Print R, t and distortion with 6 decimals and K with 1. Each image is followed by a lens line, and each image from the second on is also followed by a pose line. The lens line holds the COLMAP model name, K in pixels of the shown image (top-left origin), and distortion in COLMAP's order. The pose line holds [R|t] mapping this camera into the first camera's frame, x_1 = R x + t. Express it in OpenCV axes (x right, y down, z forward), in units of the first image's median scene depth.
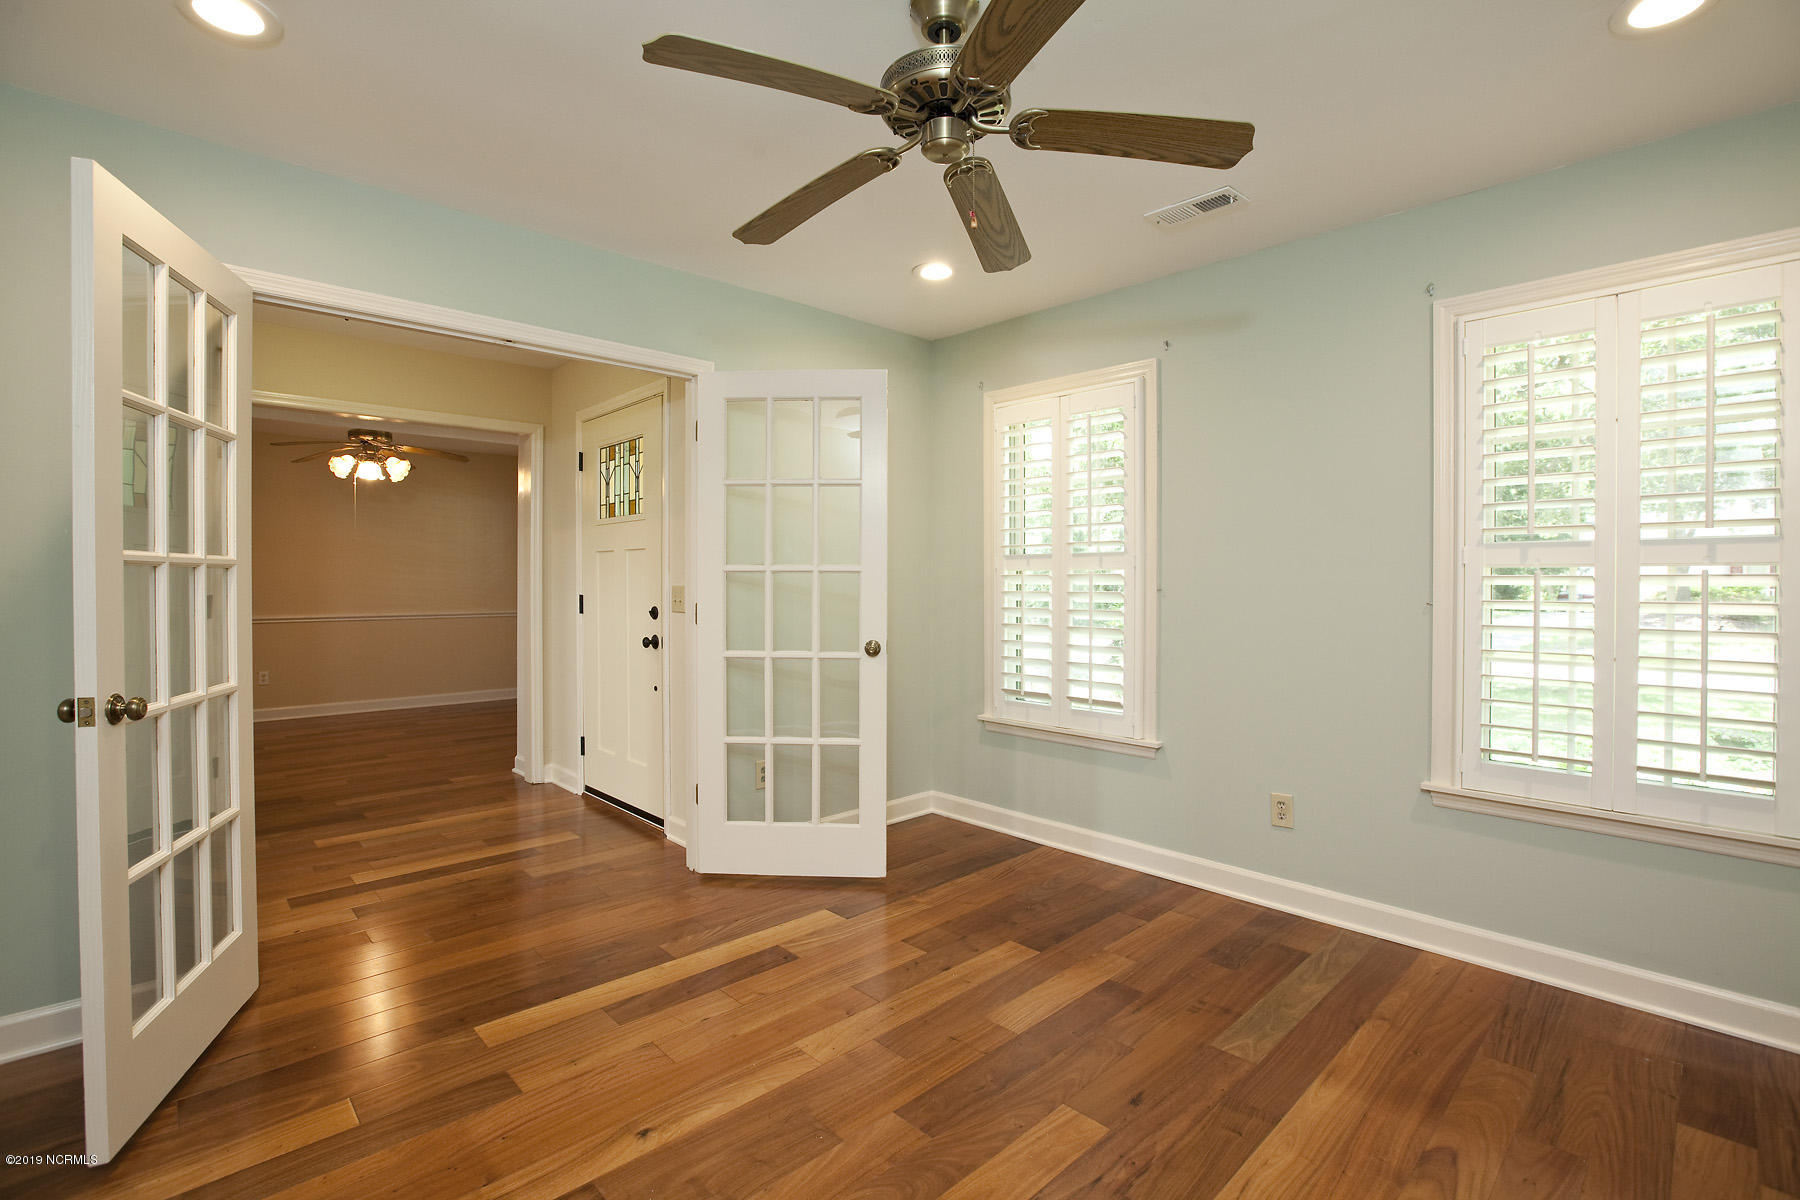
lens RADIAL K [[821.0, 0, 898.8], [0, 821.0, 592.4], [0, 0, 1]] dist [-0.049662, 0.014523]
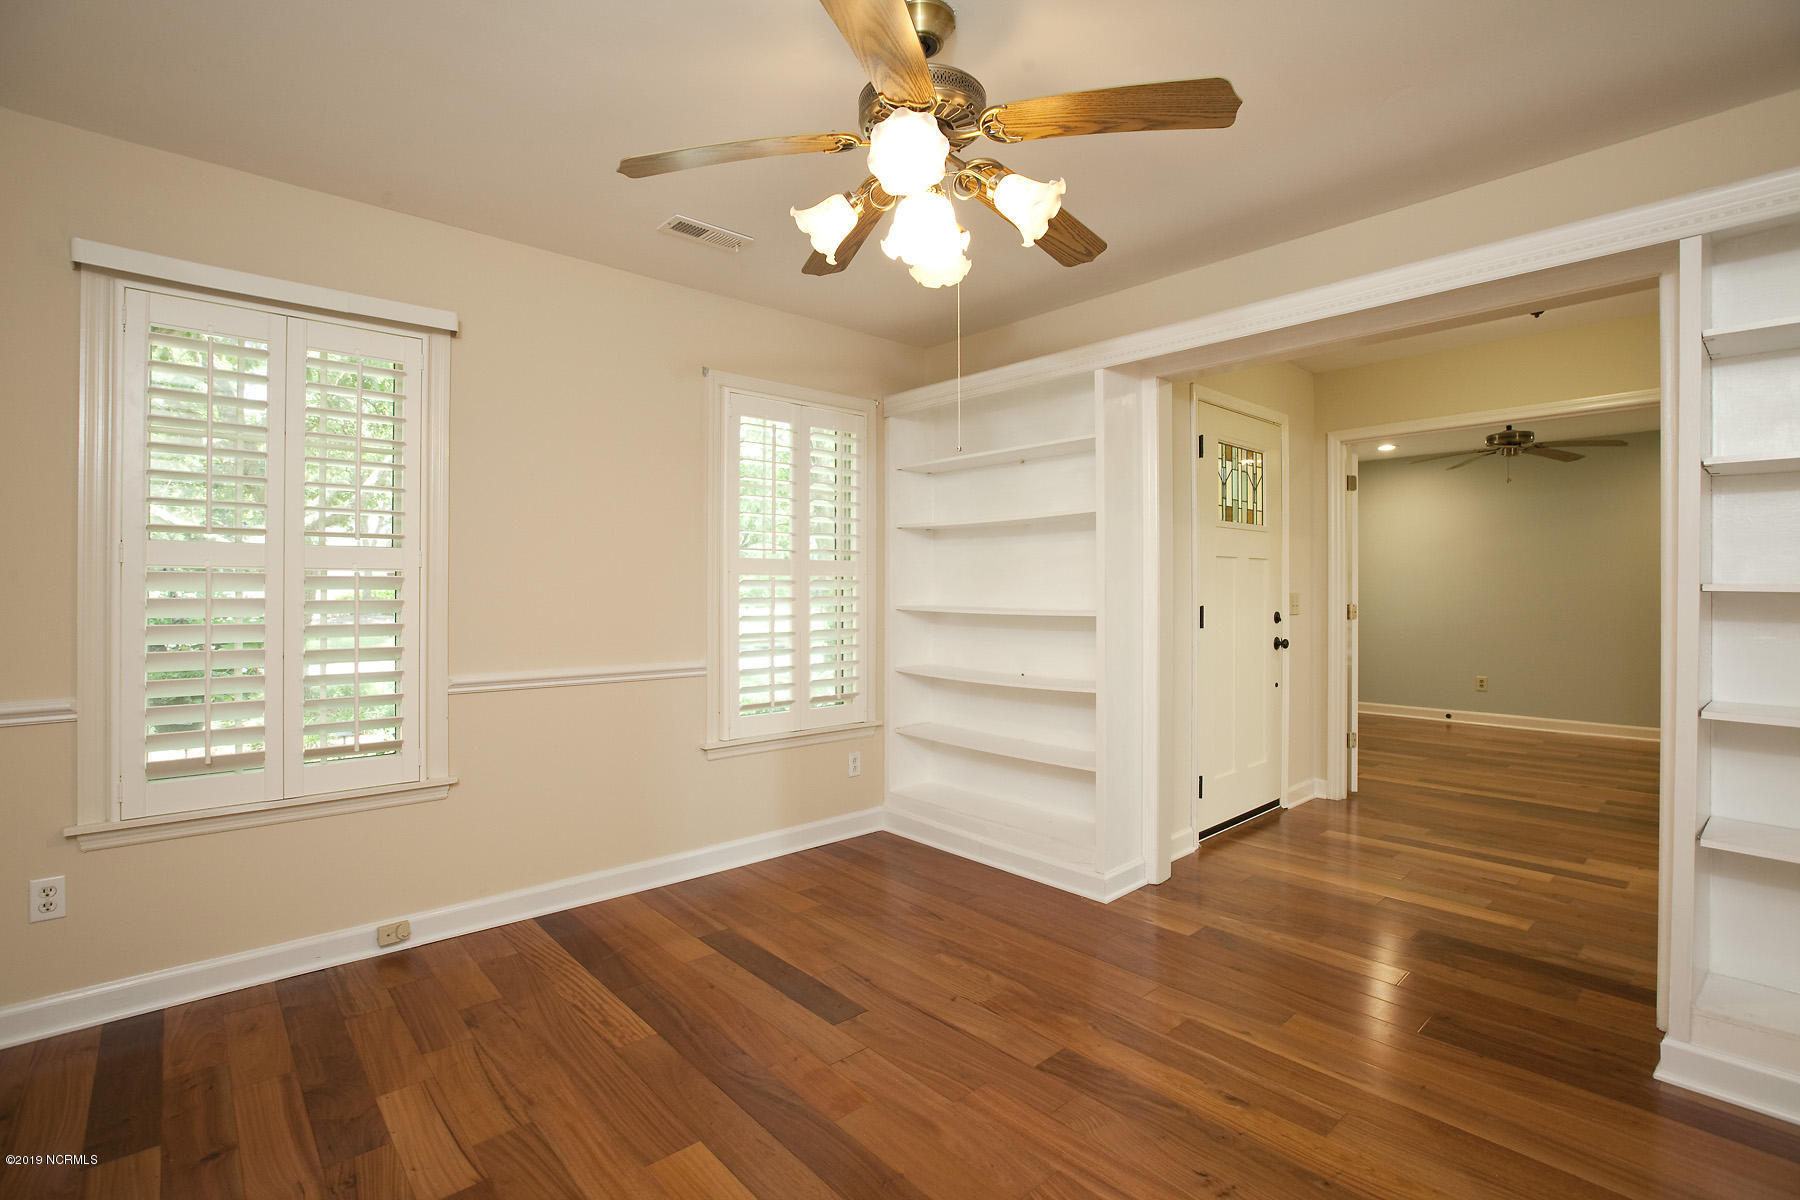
lens RADIAL K [[821.0, 0, 887.9], [0, 821.0, 588.4], [0, 0, 1]] dist [-0.049662, 0.014523]
pose [[0.034077, -0.004551, 0.999409, -1.696173], [0.011857, 0.999921, 0.004149, -0.030742], [-0.999349, 0.011708, 0.034128, 1.775787]]
